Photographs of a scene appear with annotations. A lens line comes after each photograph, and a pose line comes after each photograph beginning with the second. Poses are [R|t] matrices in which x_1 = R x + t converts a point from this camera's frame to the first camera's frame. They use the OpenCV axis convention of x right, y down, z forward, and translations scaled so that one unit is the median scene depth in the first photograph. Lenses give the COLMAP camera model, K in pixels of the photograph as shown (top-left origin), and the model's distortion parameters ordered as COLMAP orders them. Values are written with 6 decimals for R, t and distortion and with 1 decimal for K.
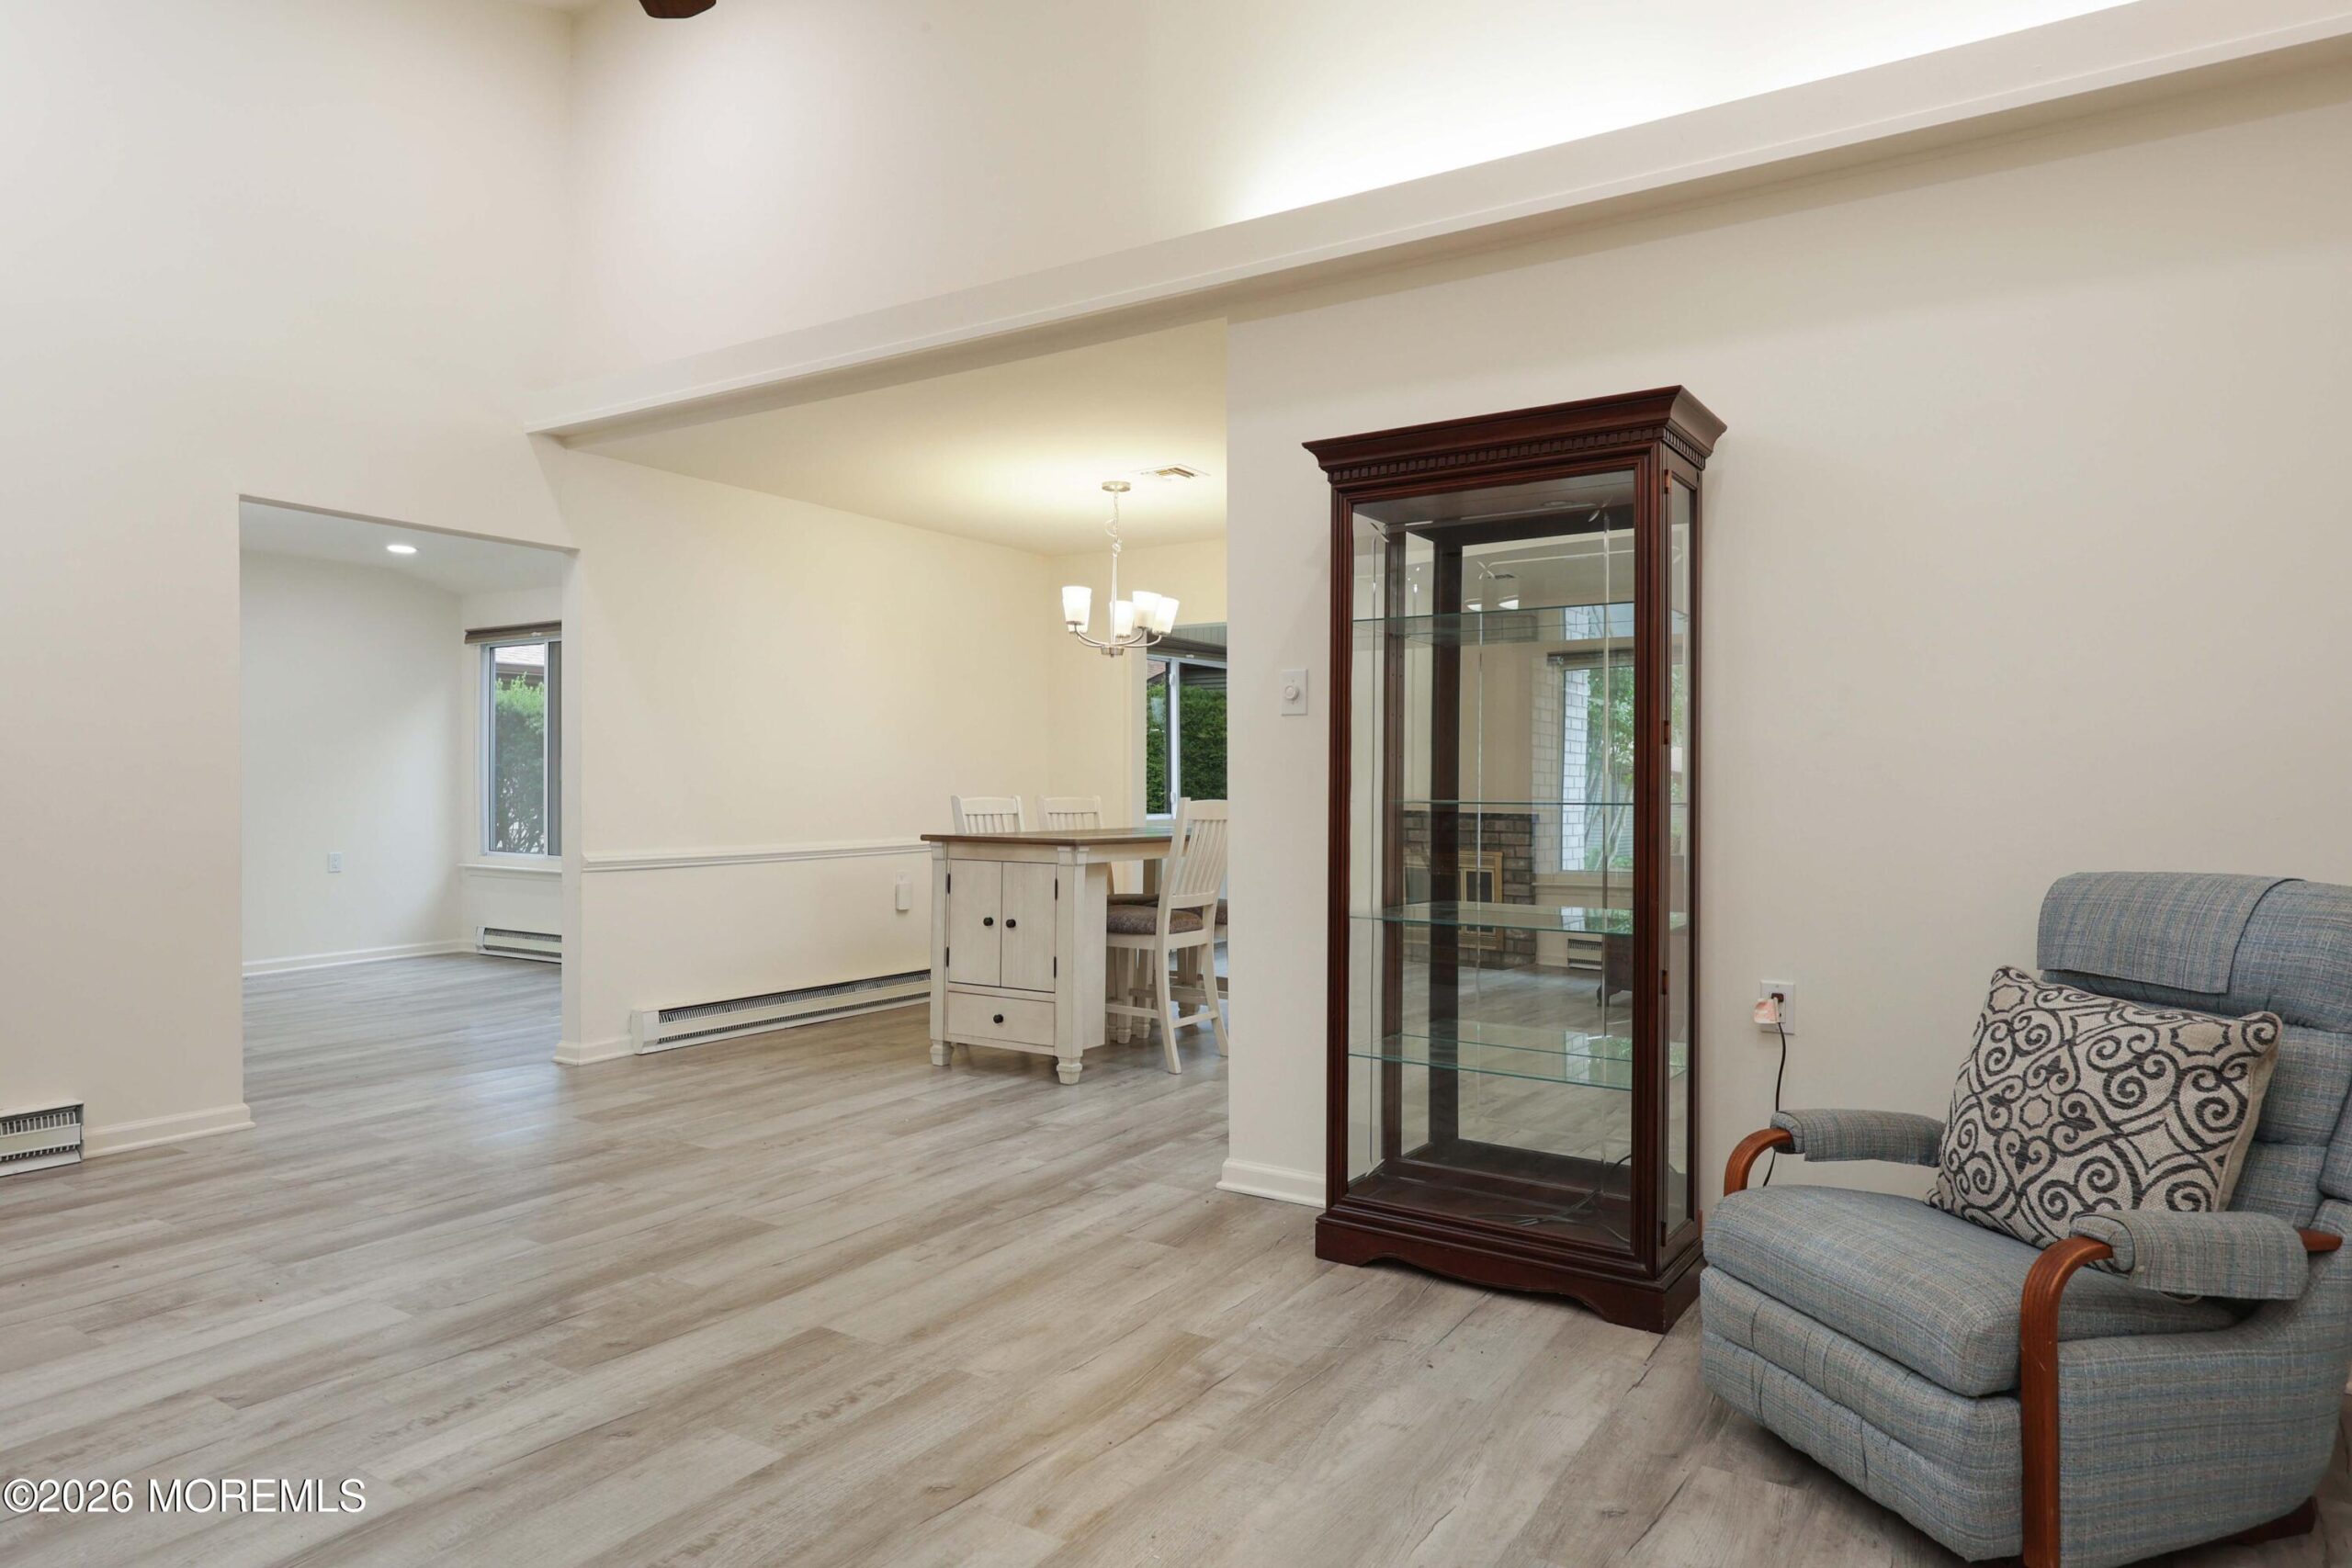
lens RADIAL K [[1408.1, 0, 1178.8], [0, 1408.1, 768.1], [0, 0, 1]] dist [-0.002661, -0.001152]
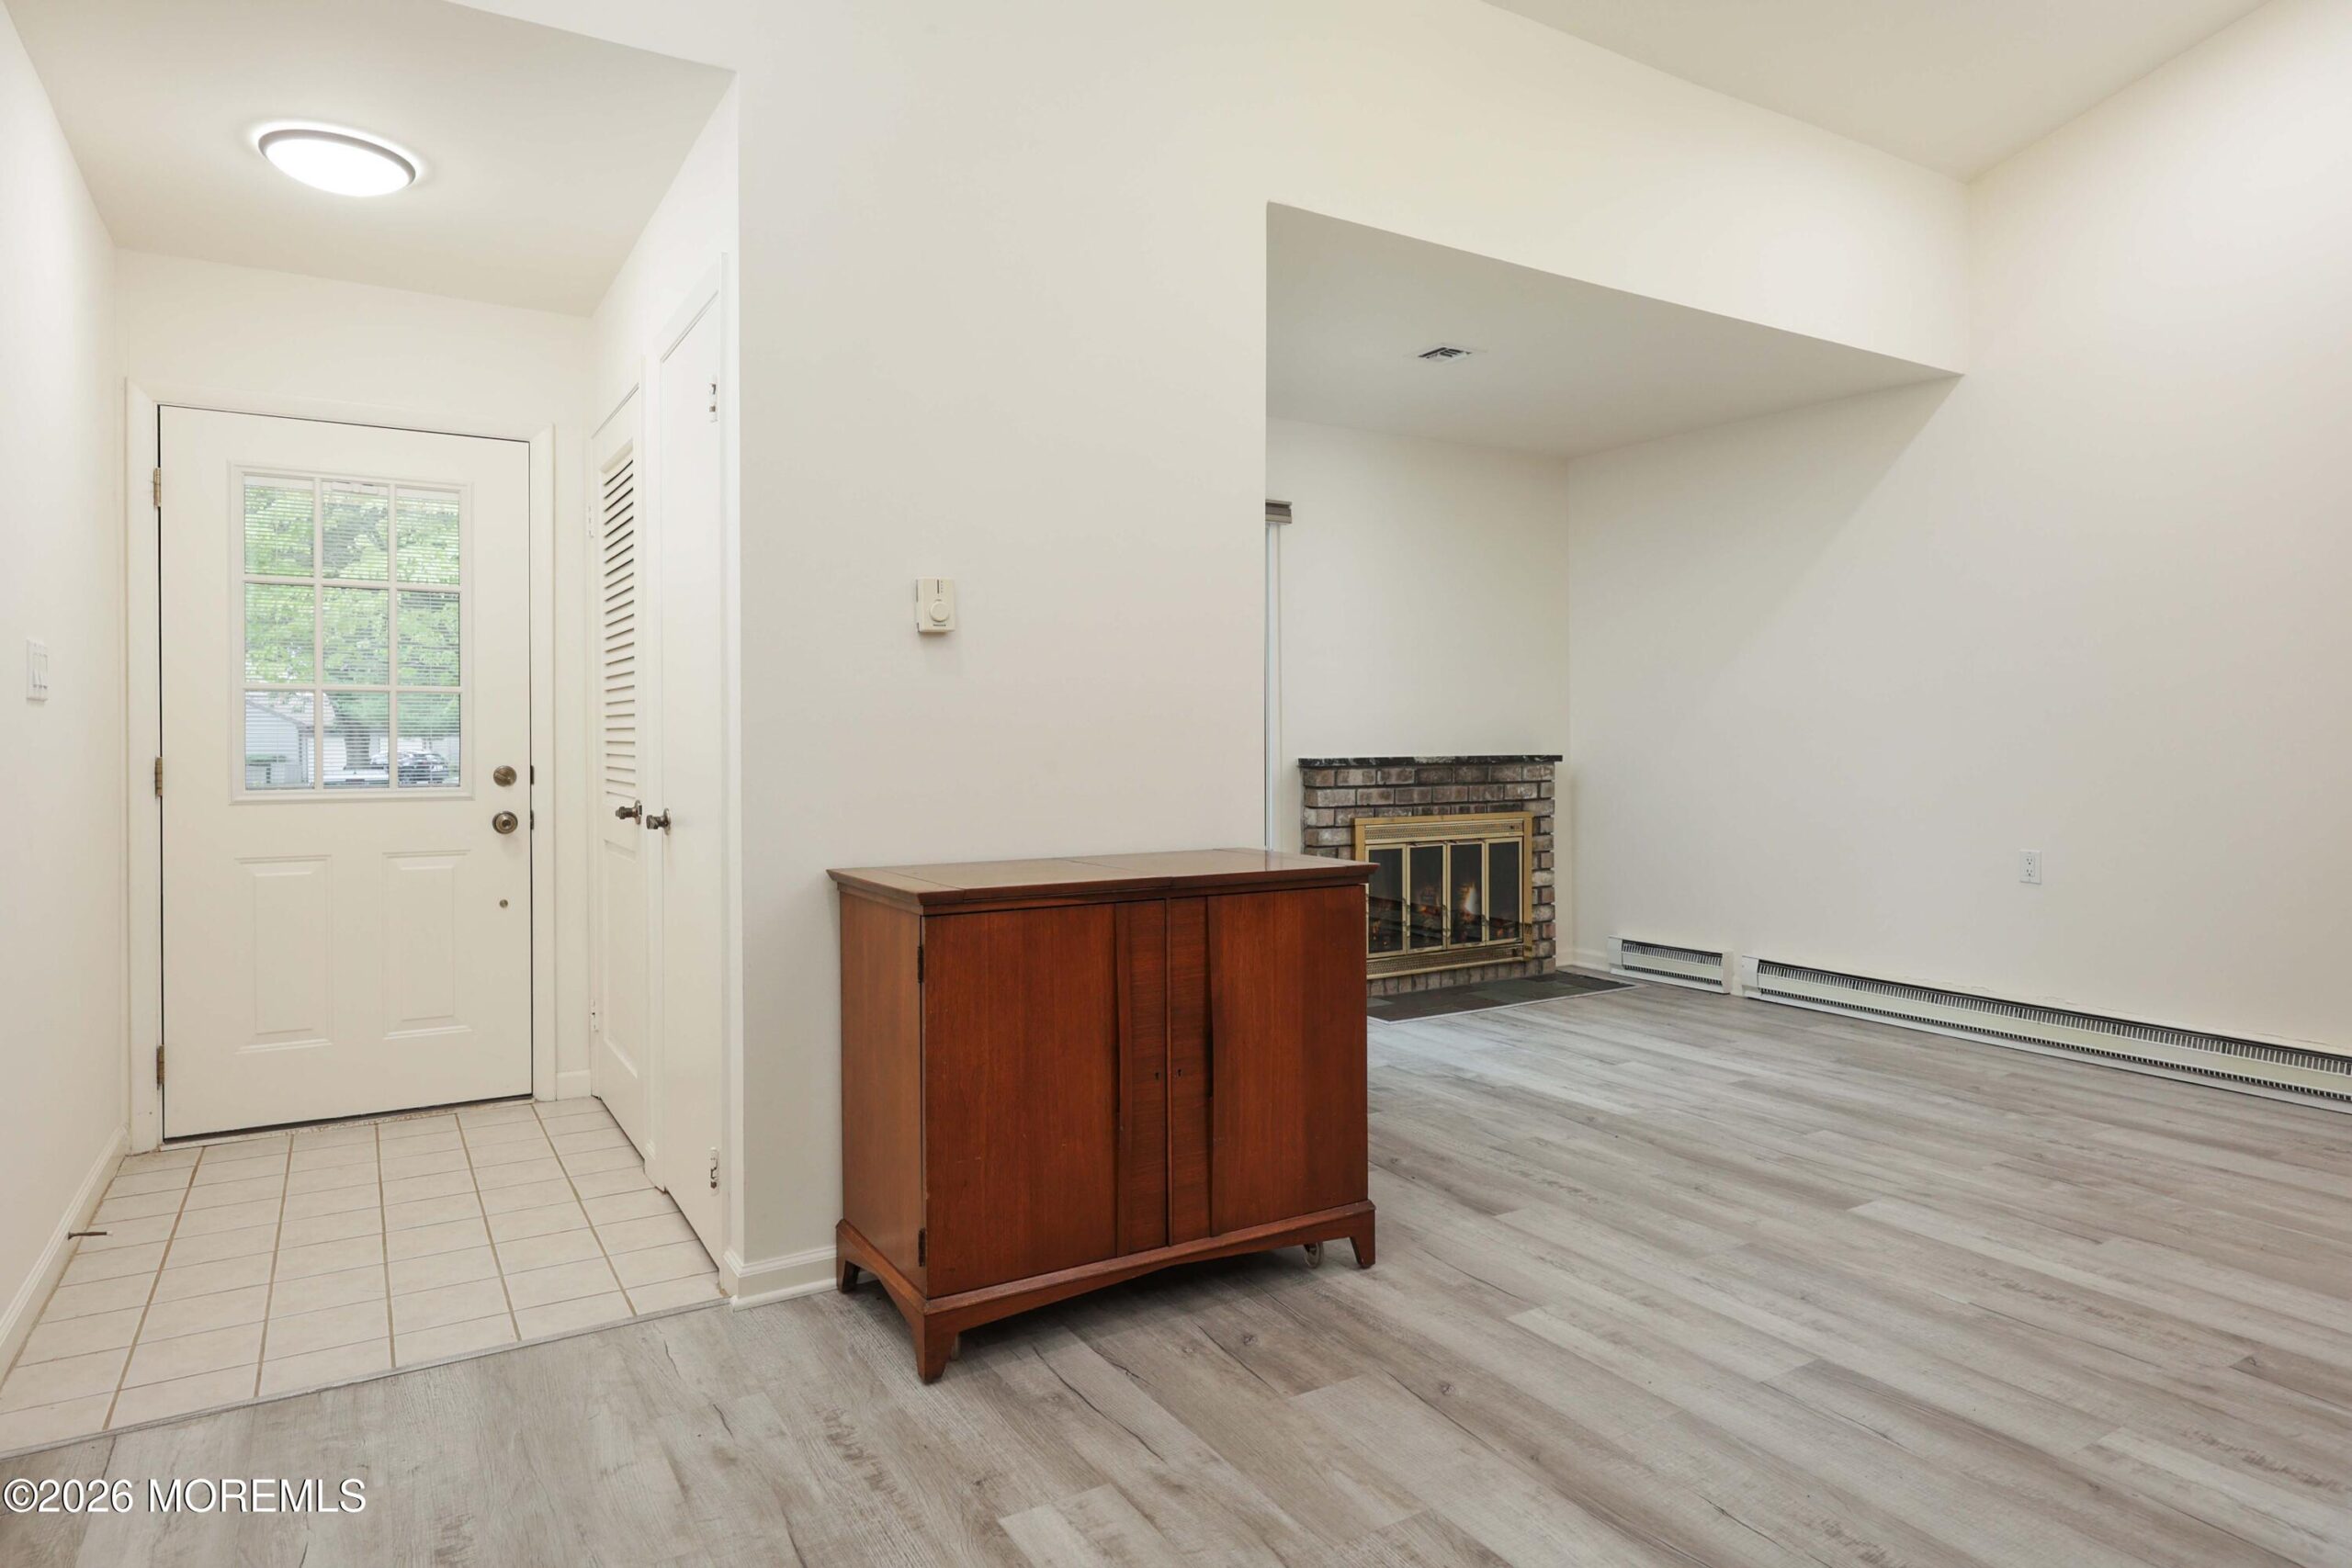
lens RADIAL K [[1338.8, 0, 1171.6], [0, 1338.8, 744.6], [0, 0, 1]] dist [-0.000176, -0.002107]
pose [[-0.453837, 0.005748, -0.891066, 0.513671], [0.007957, 0.999965, 0.002398, 0.003959], [0.891049, -0.006002, -0.453867, 0.753443]]
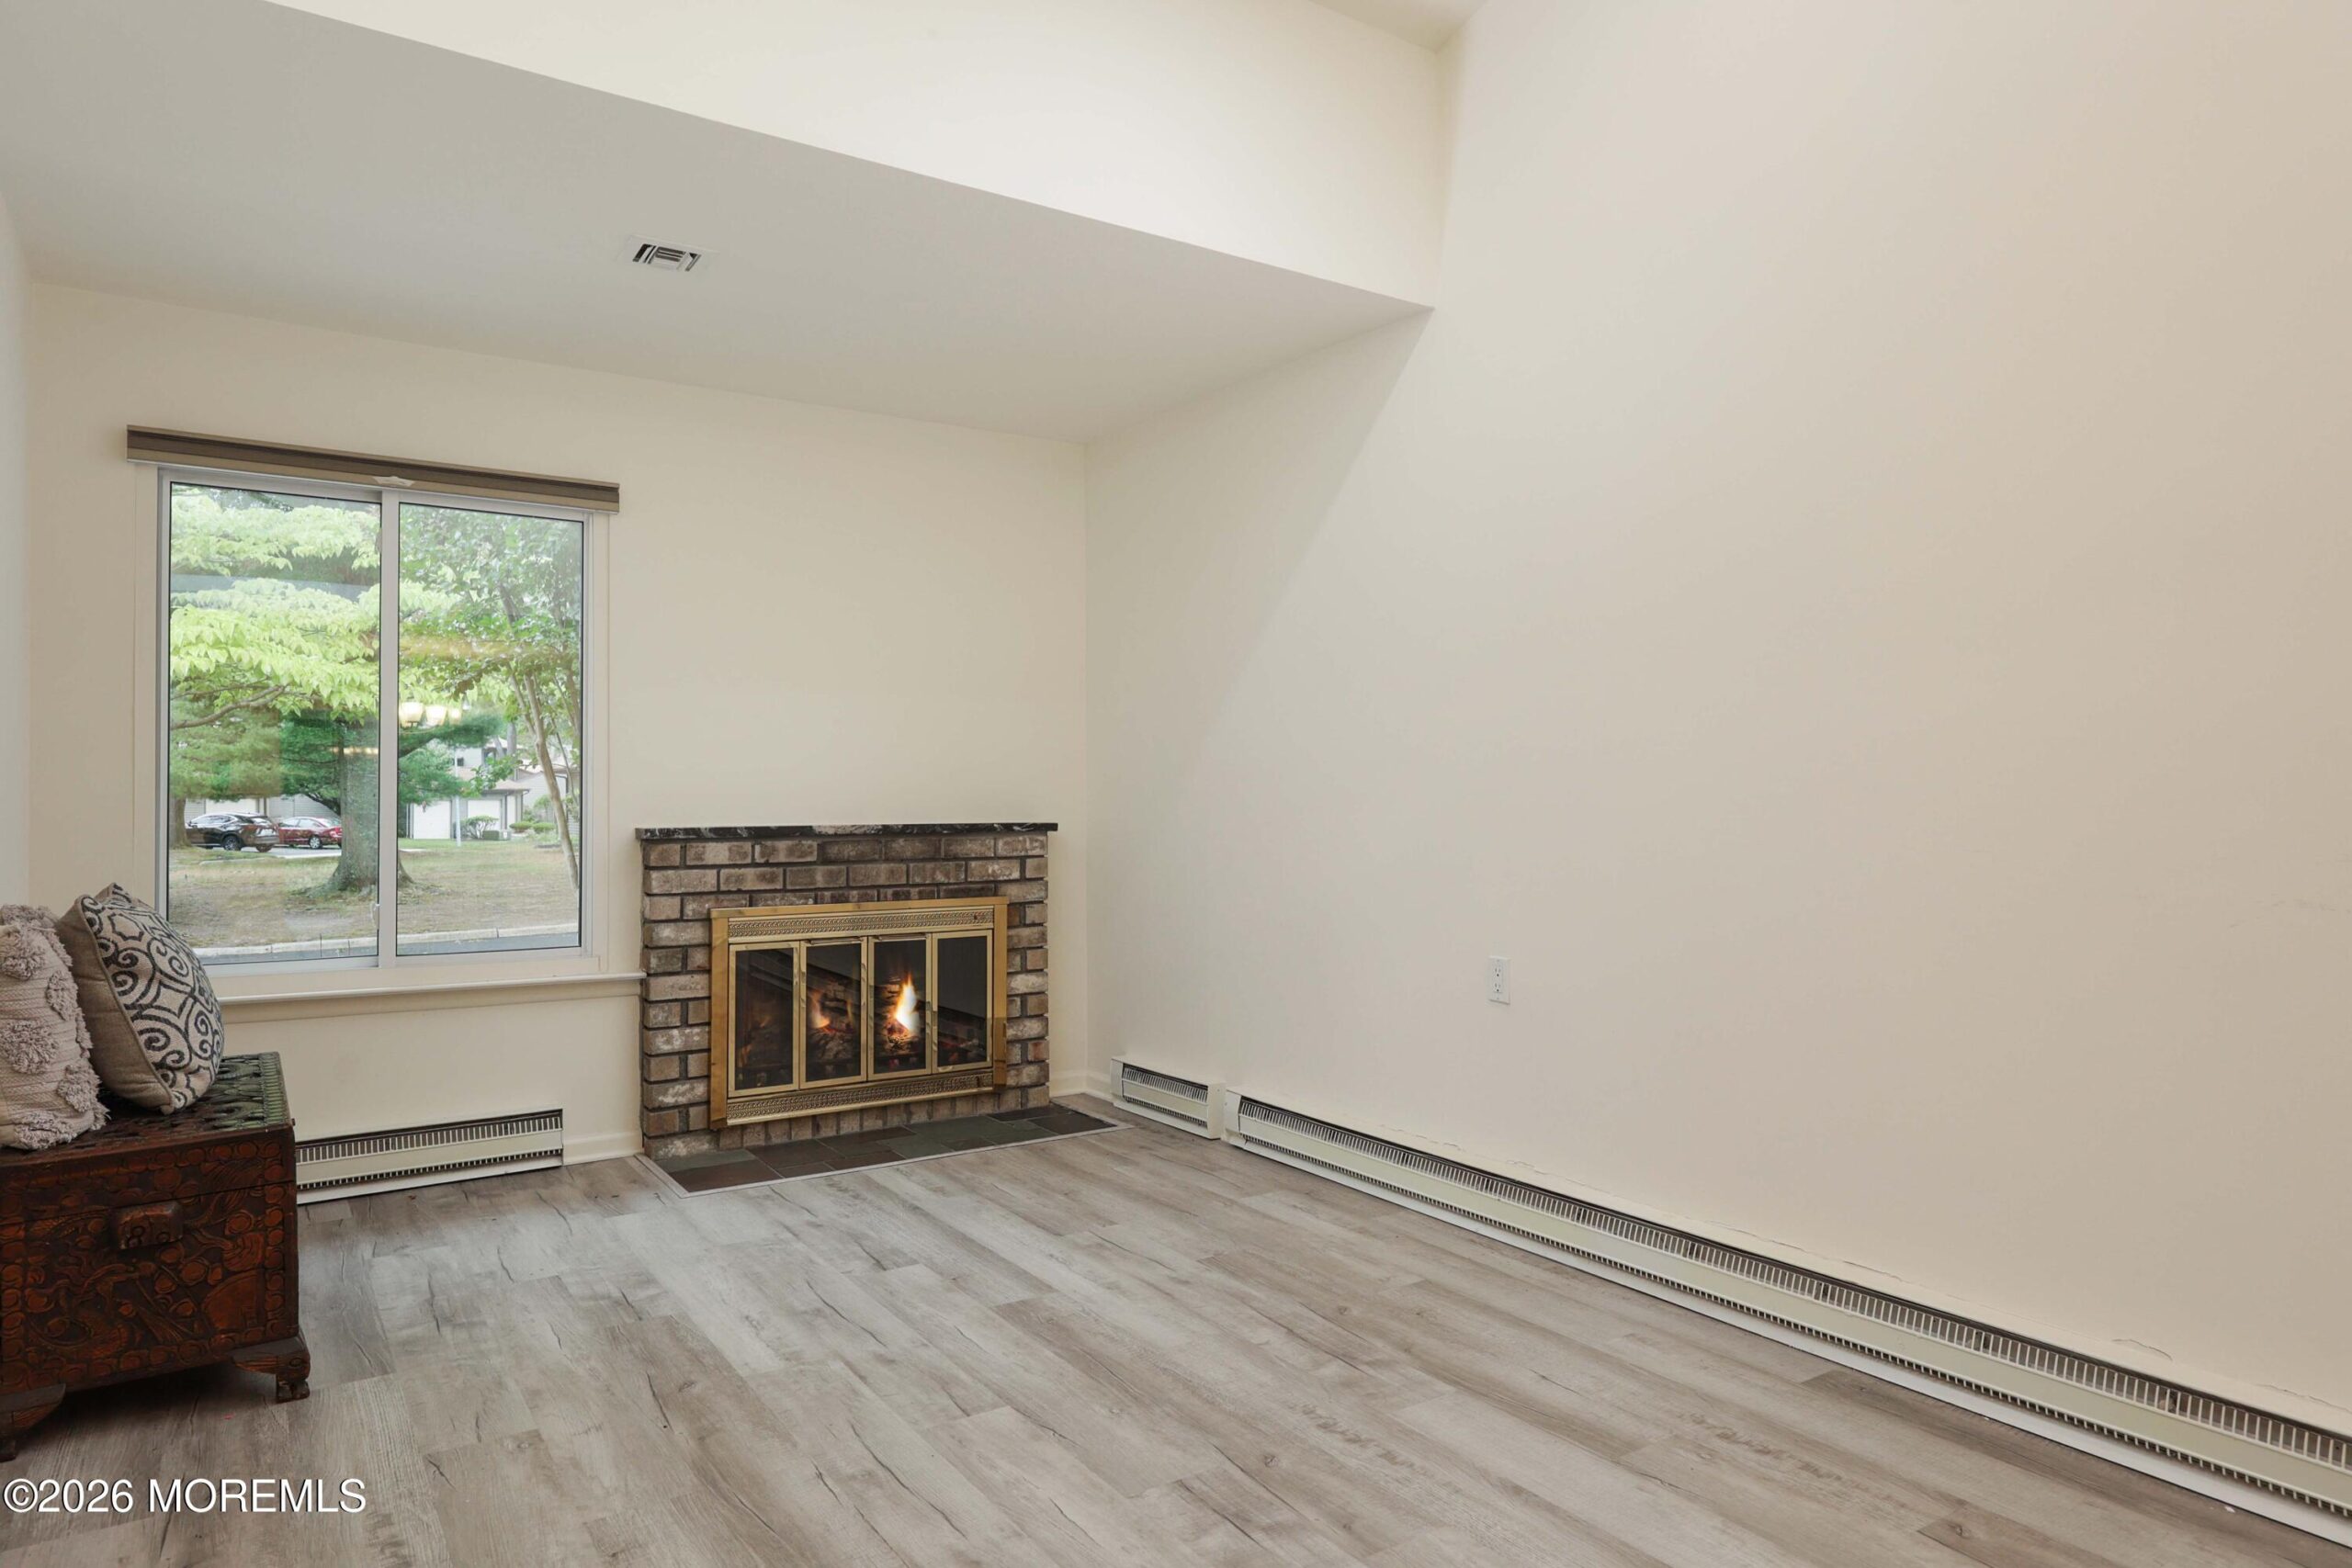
lens RADIAL K [[1408.1, 0, 1178.8], [0, 1408.1, 768.1], [0, 0, 1]] dist [-0.002661, -0.001152]
pose [[-0.403673, -0.019658, -0.914692, -0.262617], [0.007093, 0.999672, -0.024615, 0.007562], [0.914876, -0.016424, -0.403402, 1.260503]]
